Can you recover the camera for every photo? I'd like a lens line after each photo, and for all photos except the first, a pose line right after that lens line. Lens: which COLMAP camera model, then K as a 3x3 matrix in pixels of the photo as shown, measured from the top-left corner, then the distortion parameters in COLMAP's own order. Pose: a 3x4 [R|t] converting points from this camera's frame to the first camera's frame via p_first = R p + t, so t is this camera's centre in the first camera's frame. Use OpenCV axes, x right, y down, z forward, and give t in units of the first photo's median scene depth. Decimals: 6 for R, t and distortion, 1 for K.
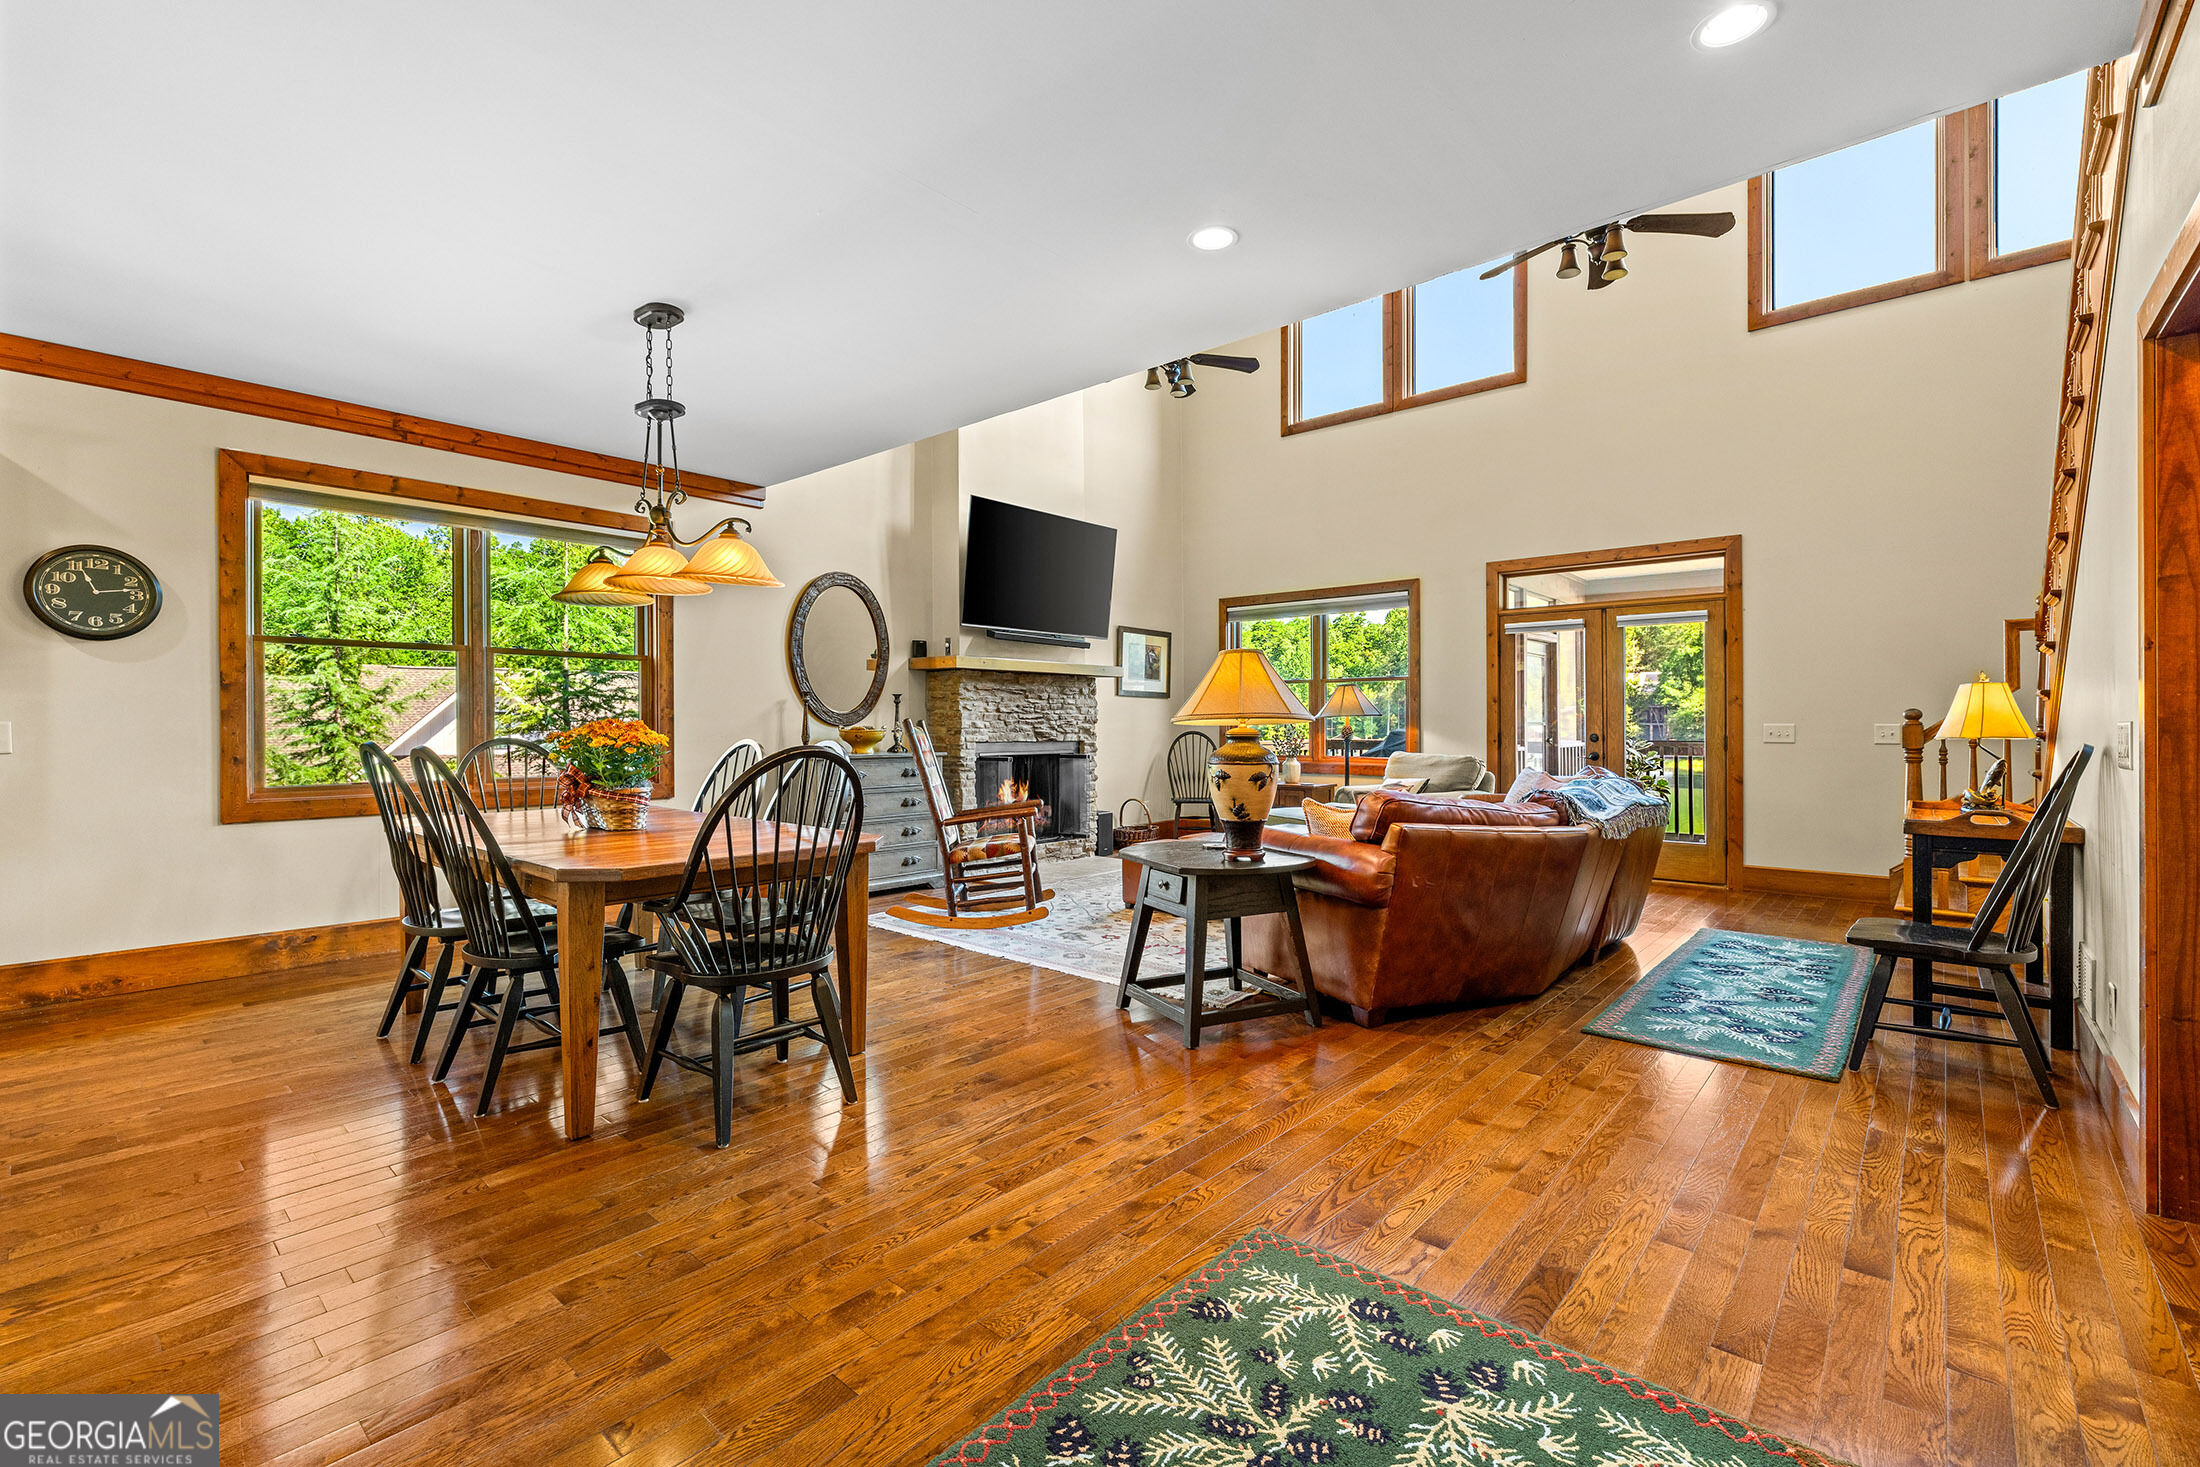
lens RADIAL K [[966.1, 0, 1104.4], [0, 966.1, 729.8], [0, 0, 1]] dist [-0.000624, 0.000392]
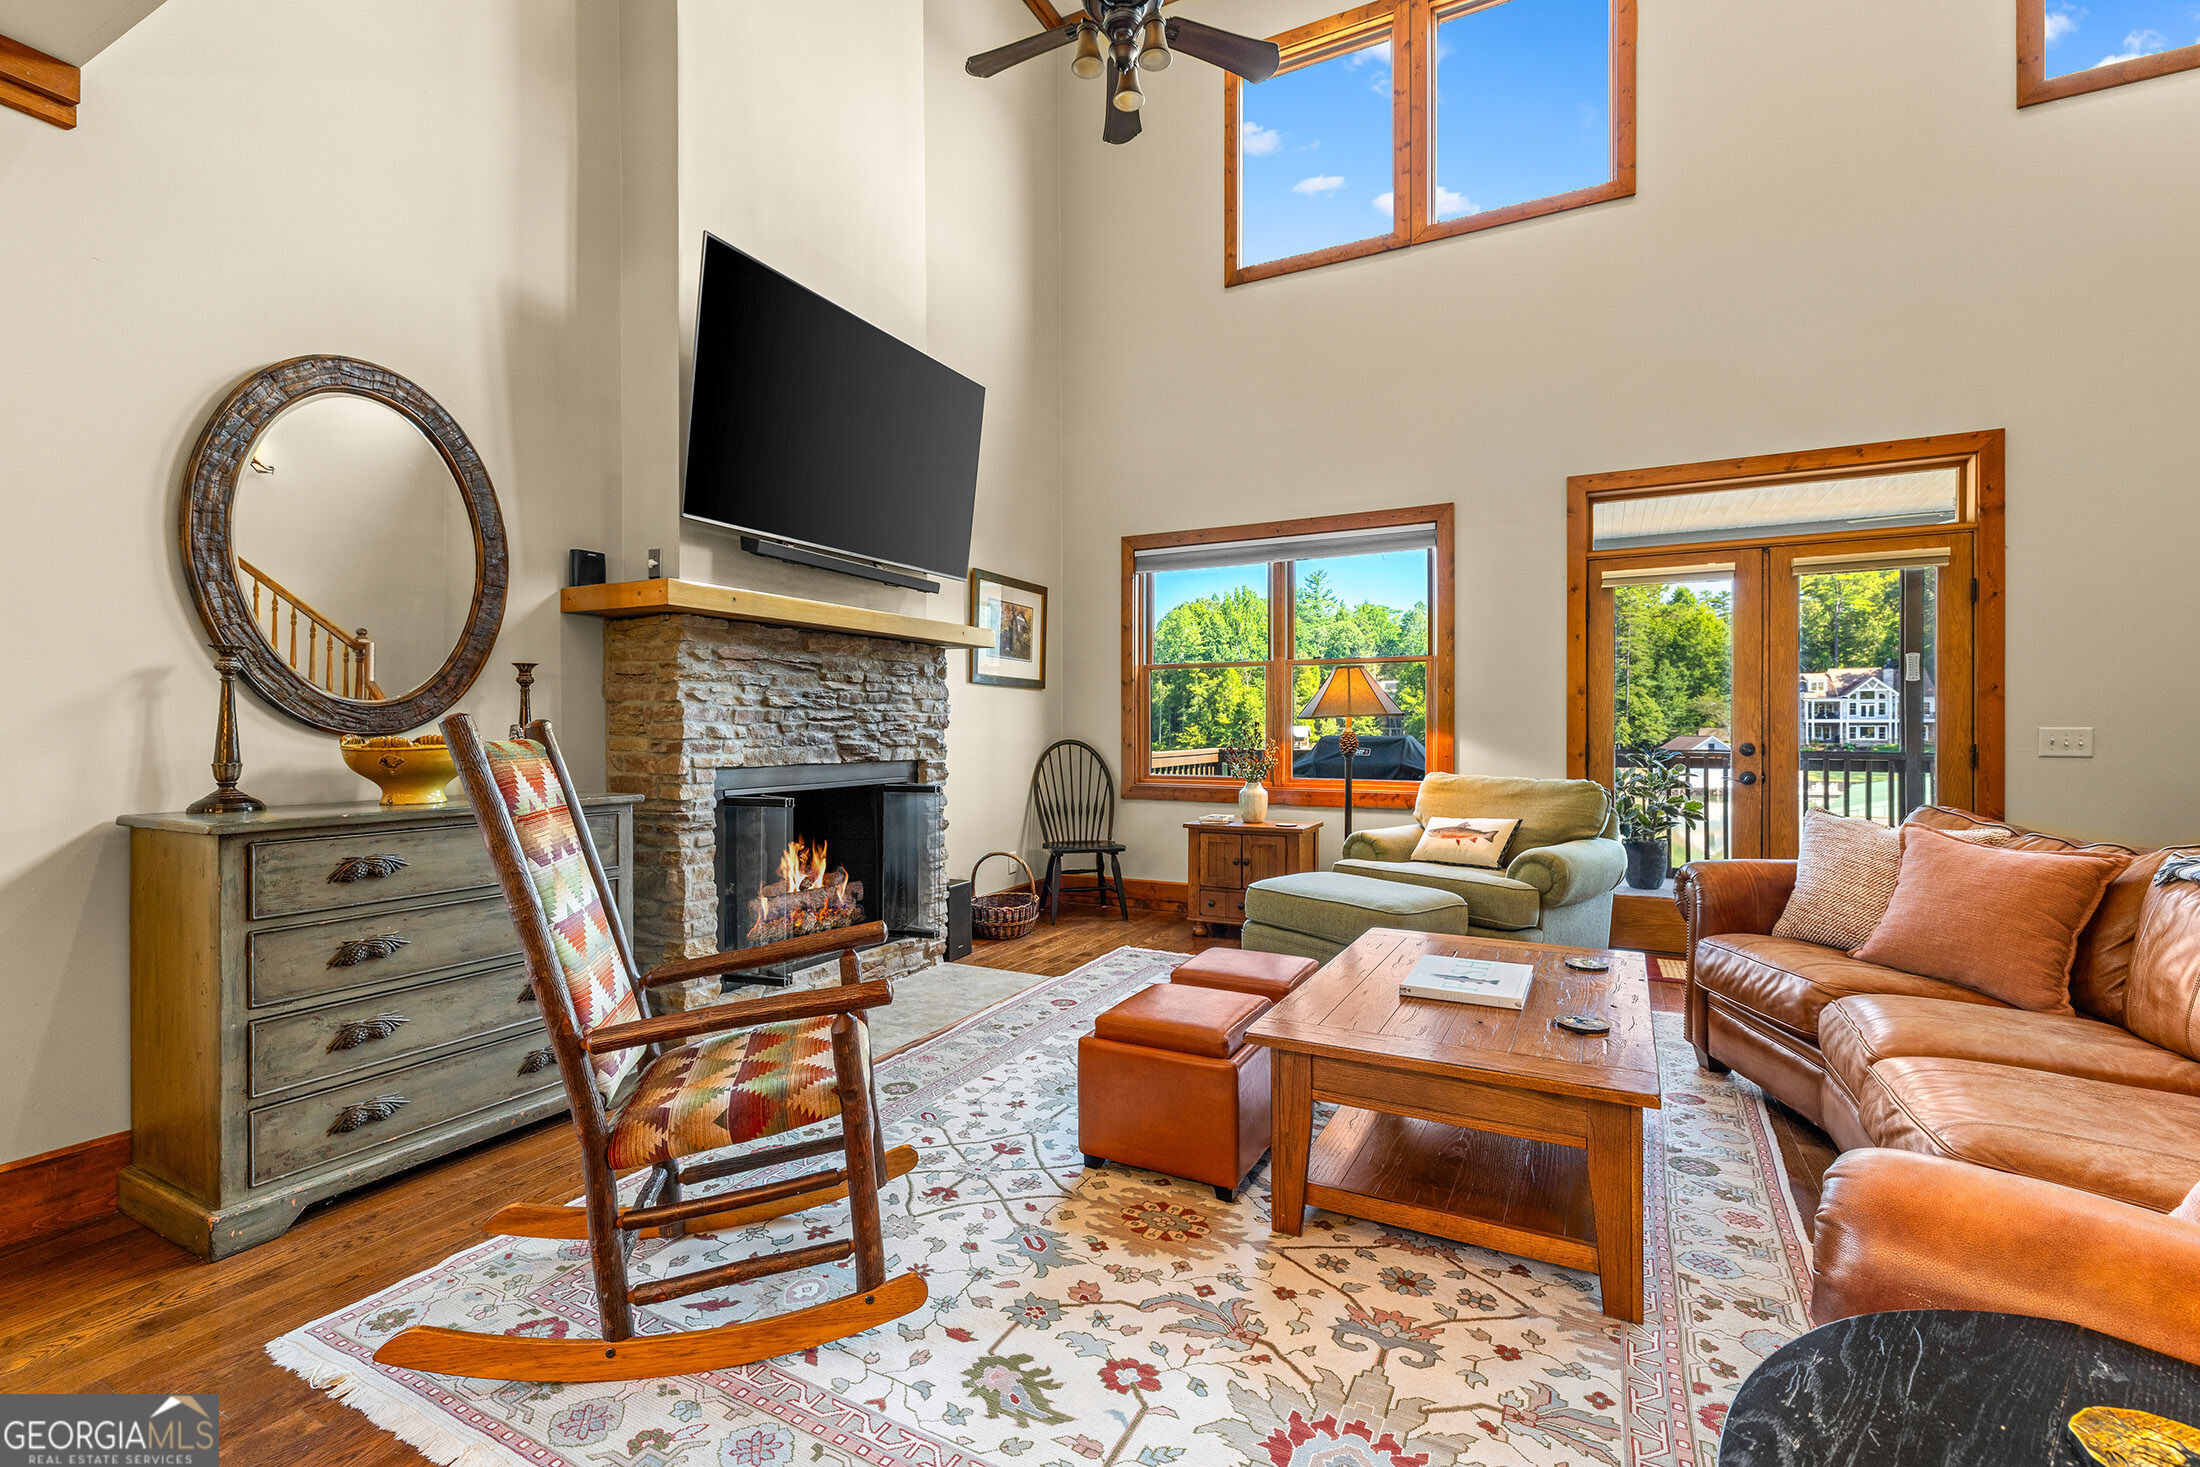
lens RADIAL K [[966.1, 0, 1109.8], [0, 966.1, 719.4], [0, 0, 1]] dist [-0.000624, 0.000392]
pose [[0.971375, 0.000622, 0.237552, -0.054934], [0.003167, 0.999874, -0.015570, -0.002896], [-0.237531, 0.015877, 0.971250, 0.467958]]
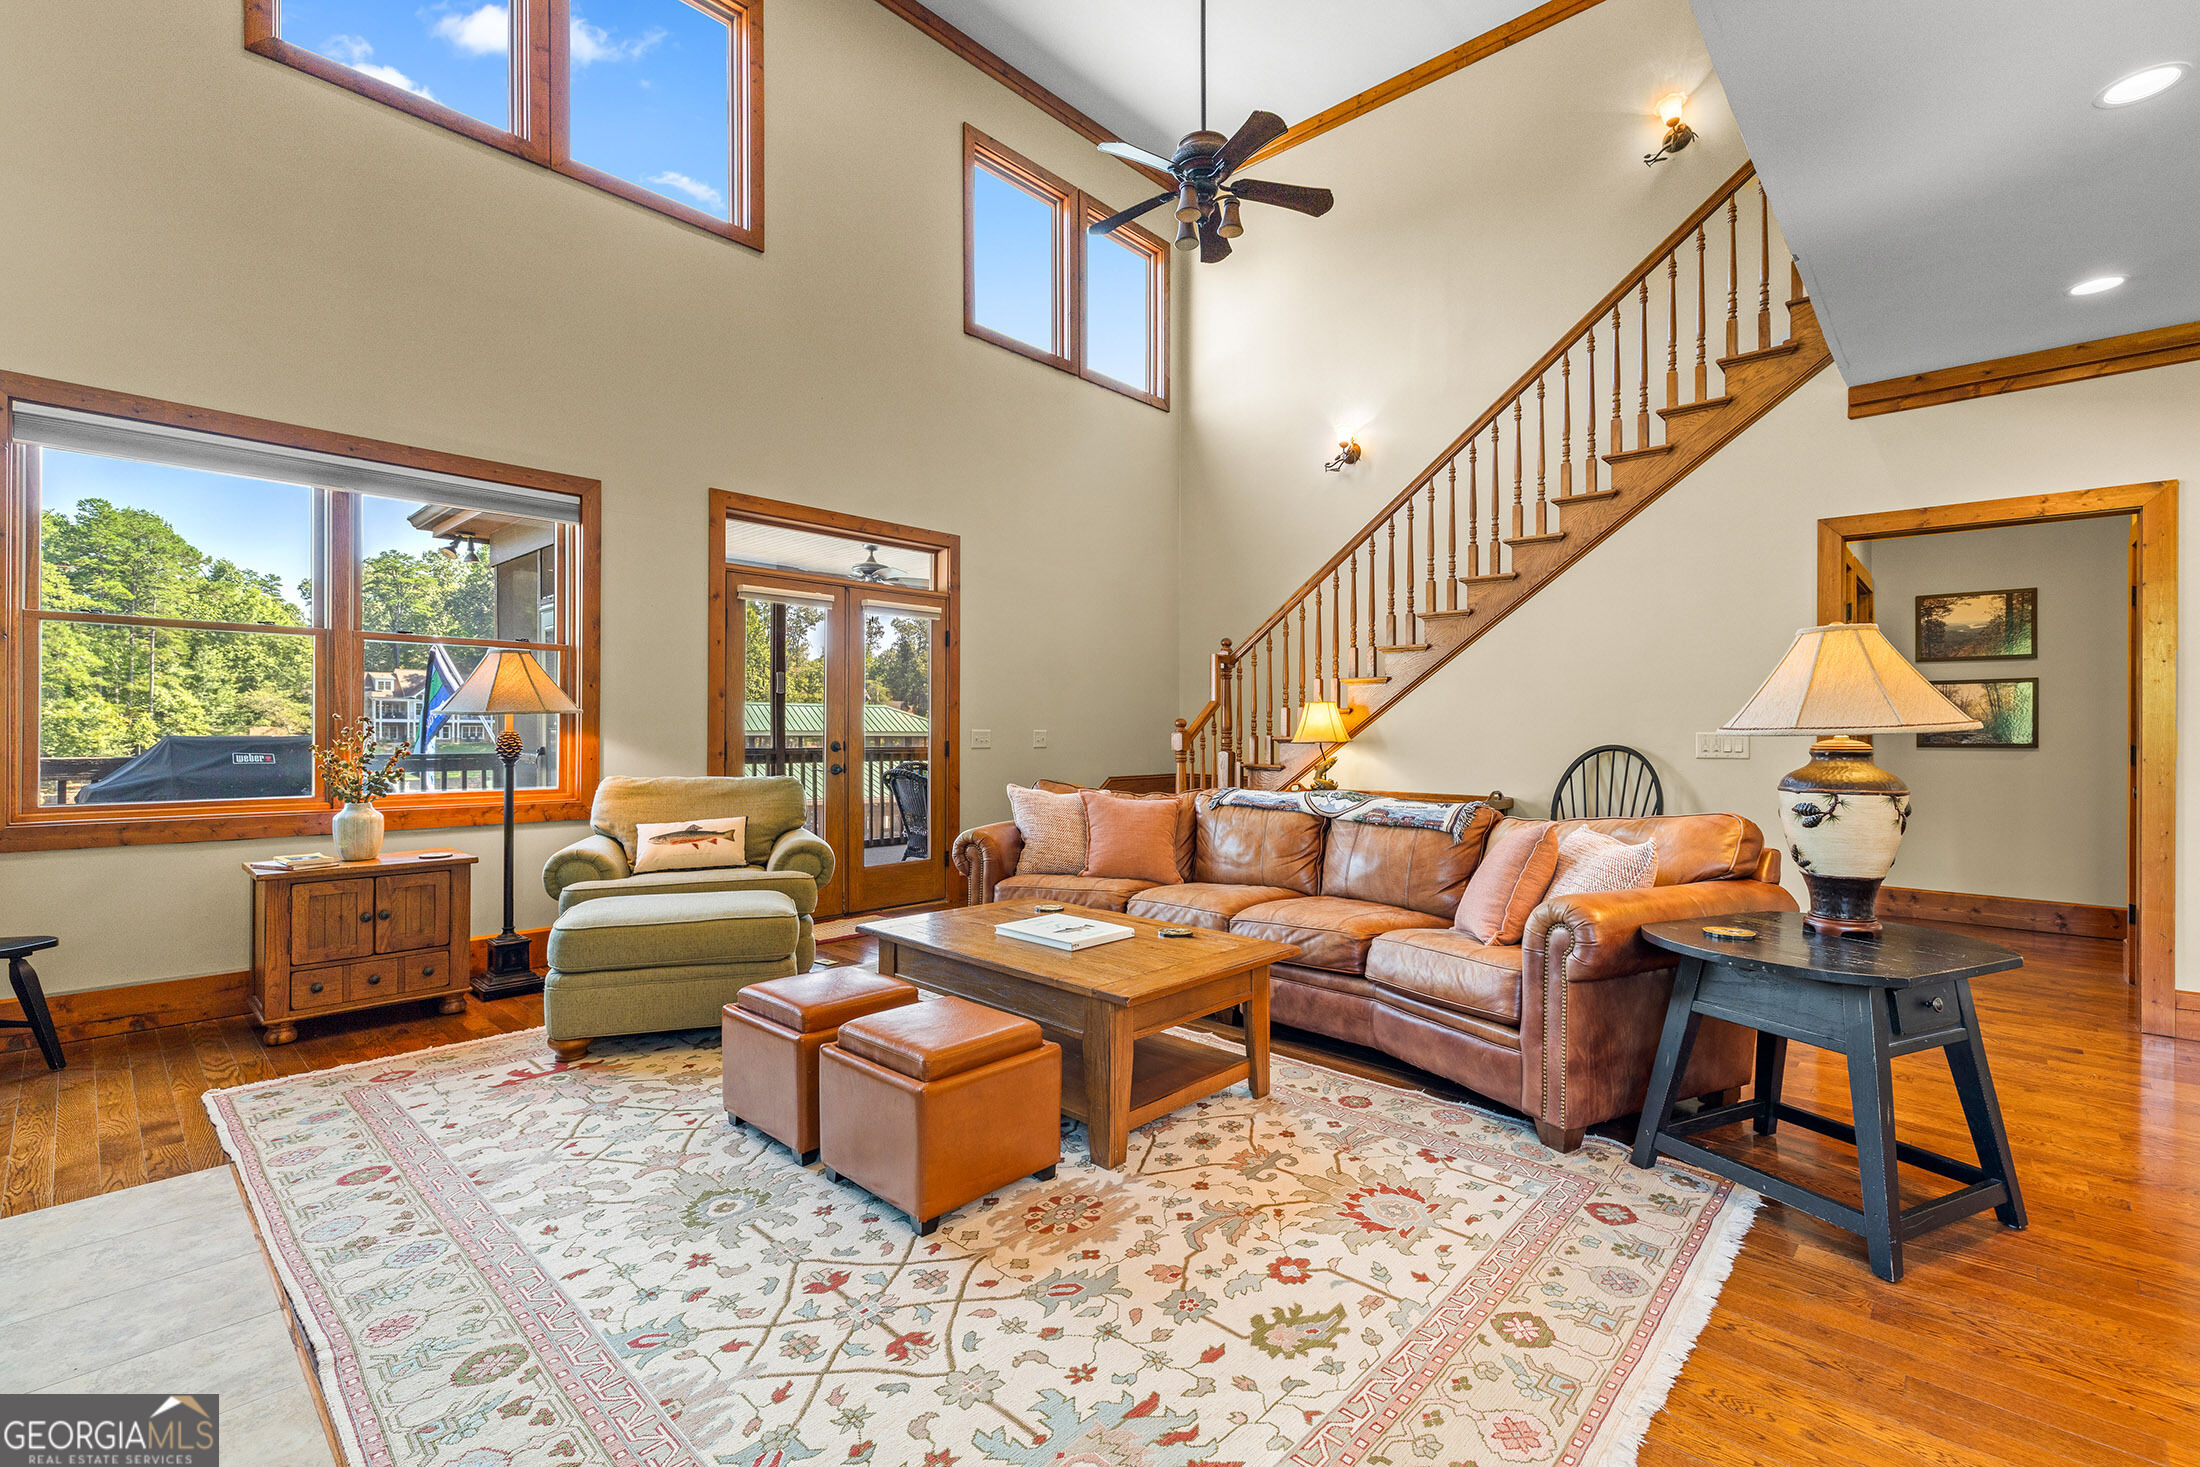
lens RADIAL K [[966.1, 0, 1098.9], [0, 966.1, 721.8], [0, 0, 1]] dist [-0.000624, 0.000392]
pose [[0.022149, 0.009369, 0.999711, -0.277520], [0.000803, 0.999956, -0.009390, -0.004201], [-0.999754, 0.001010, 0.022141, 0.745275]]
